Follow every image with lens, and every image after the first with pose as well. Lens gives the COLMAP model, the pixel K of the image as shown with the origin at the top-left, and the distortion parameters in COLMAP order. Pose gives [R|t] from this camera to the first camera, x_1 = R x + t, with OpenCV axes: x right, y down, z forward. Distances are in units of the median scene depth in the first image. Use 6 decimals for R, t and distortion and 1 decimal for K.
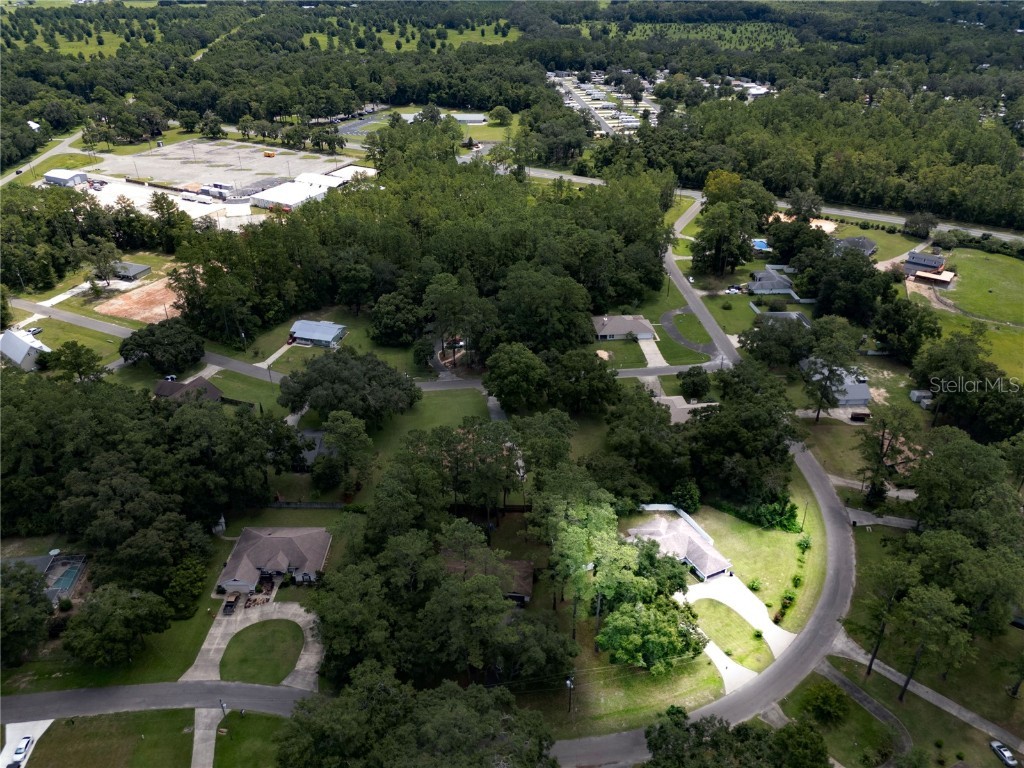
lens RADIAL K [[749.9, 0, 515.1], [0, 749.9, 388.8], [0, 0, 1]] dist [0.071807, -0.061230]
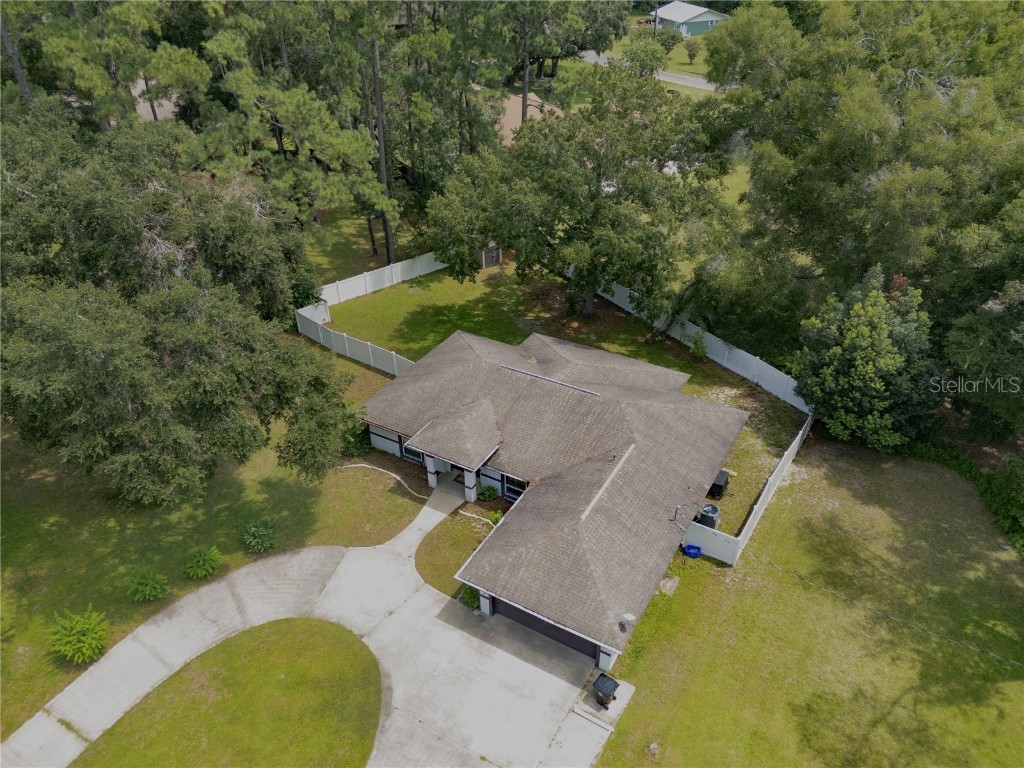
lens RADIAL K [[749.9, 0, 515.1], [0, 749.9, 388.8], [0, 0, 1]] dist [0.071807, -0.061230]
pose [[0.548273, 0.454263, -0.702169, 0.230890], [-0.412980, 0.877165, 0.245009, 0.094176], [0.727217, 0.155650, 0.668527, 0.541647]]
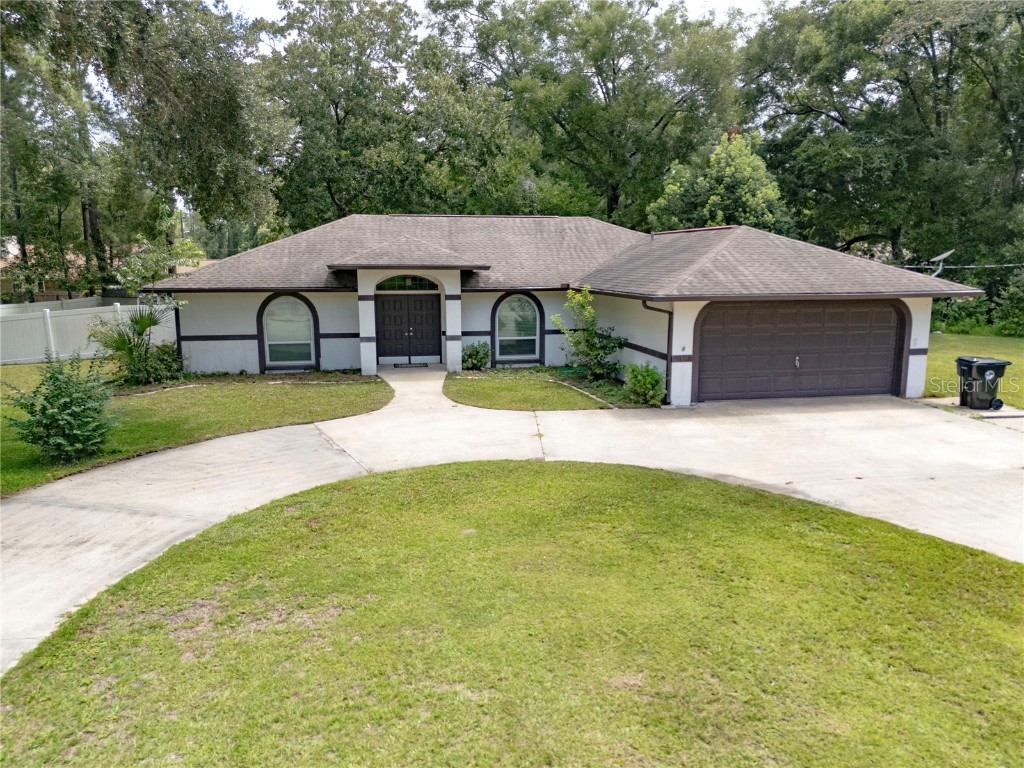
lens RADIAL K [[749.9, 0, 515.1], [0, 749.9, 388.8], [0, 0, 1]] dist [0.071807, -0.061230]
pose [[0.960894, 0.030745, -0.275204, 0.161364], [-0.127782, 0.930913, -0.342160, 0.181105], [0.245671, 0.363946, 0.898437, 0.567120]]
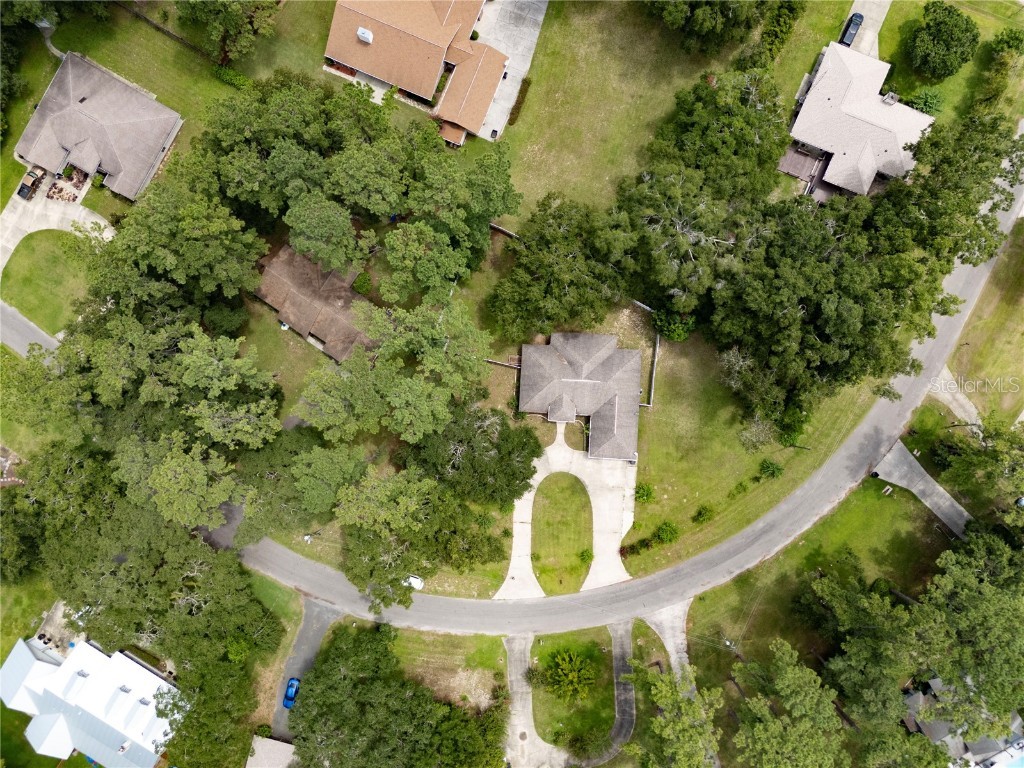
lens RADIAL K [[749.9, 0, 515.1], [0, 749.9, 388.8], [0, 0, 1]] dist [0.071807, -0.061230]
pose [[0.867651, 0.495873, -0.035949, 0.112857], [-0.215180, 0.439725, 0.871975, -0.248297], [0.448196, -0.748834, 0.488230, 0.409925]]
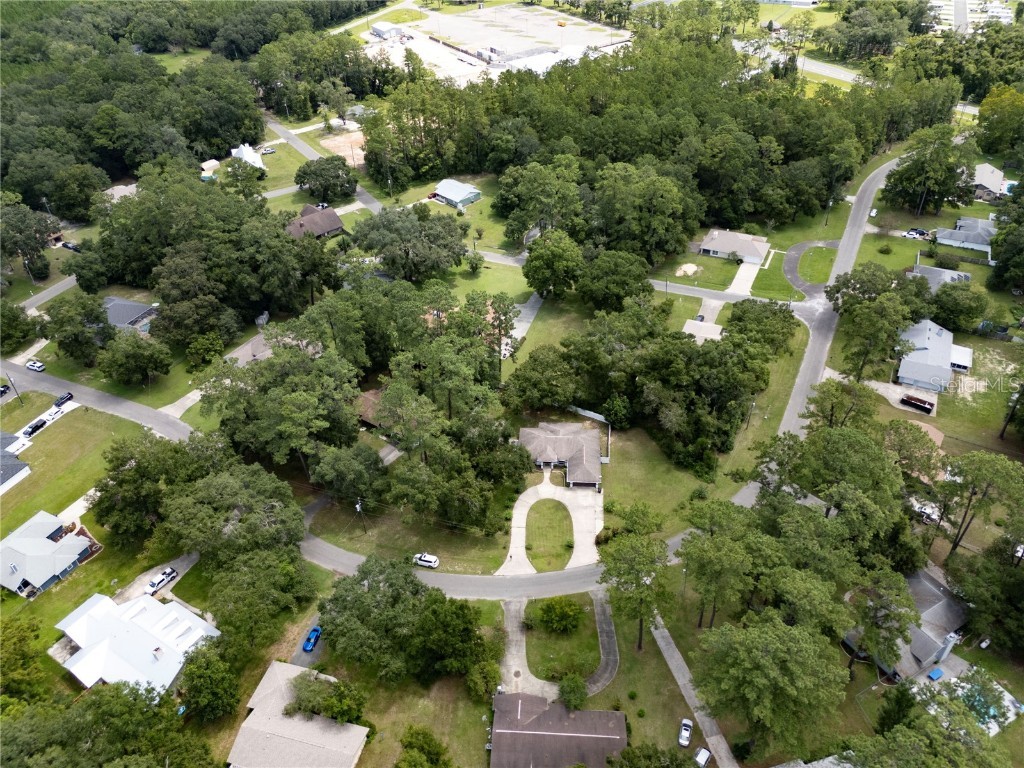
lens RADIAL K [[749.9, 0, 515.1], [0, 749.9, 388.8], [0, 0, 1]] dist [0.071807, -0.061230]
pose [[0.860990, 0.287844, -0.419336, 0.358560], [-0.228302, 0.955445, 0.187090, -0.027593], [0.454505, -0.065347, 0.888344, 0.048089]]
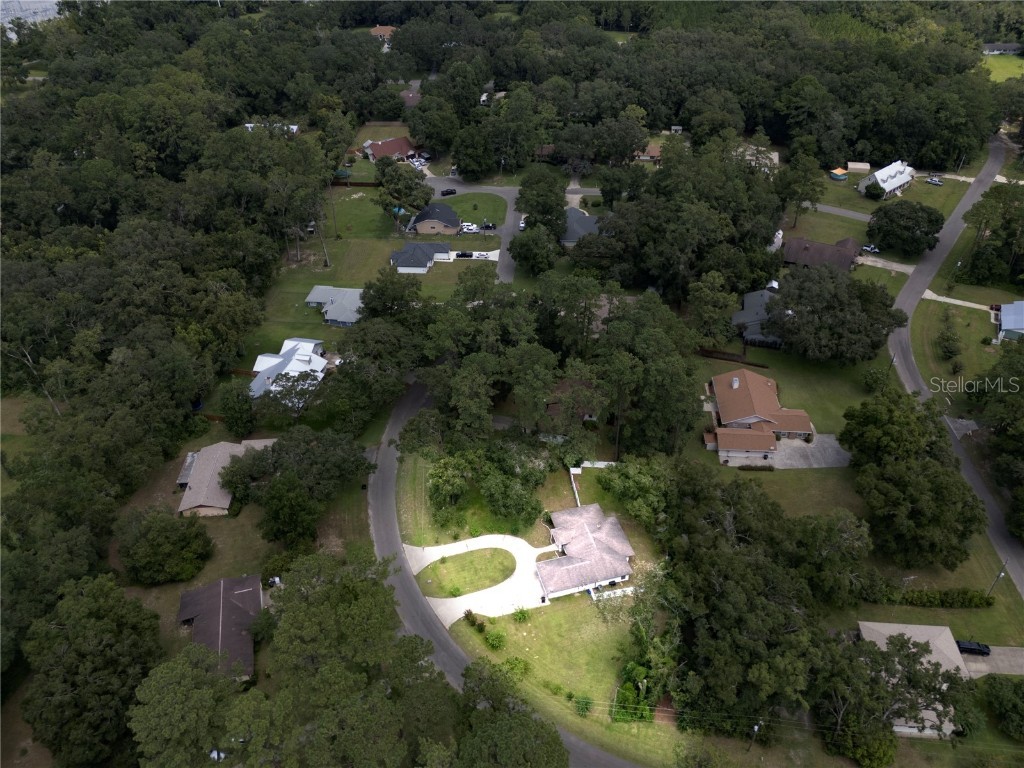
lens RADIAL K [[749.9, 0, 515.1], [0, 749.9, 388.8], [0, 0, 1]] dist [0.071807, -0.061230]
pose [[-0.190223, 0.600115, -0.776967, 0.513093], [-0.491905, 0.626643, 0.604440, -0.256466], [0.849614, 0.497172, 0.175998, 0.444445]]
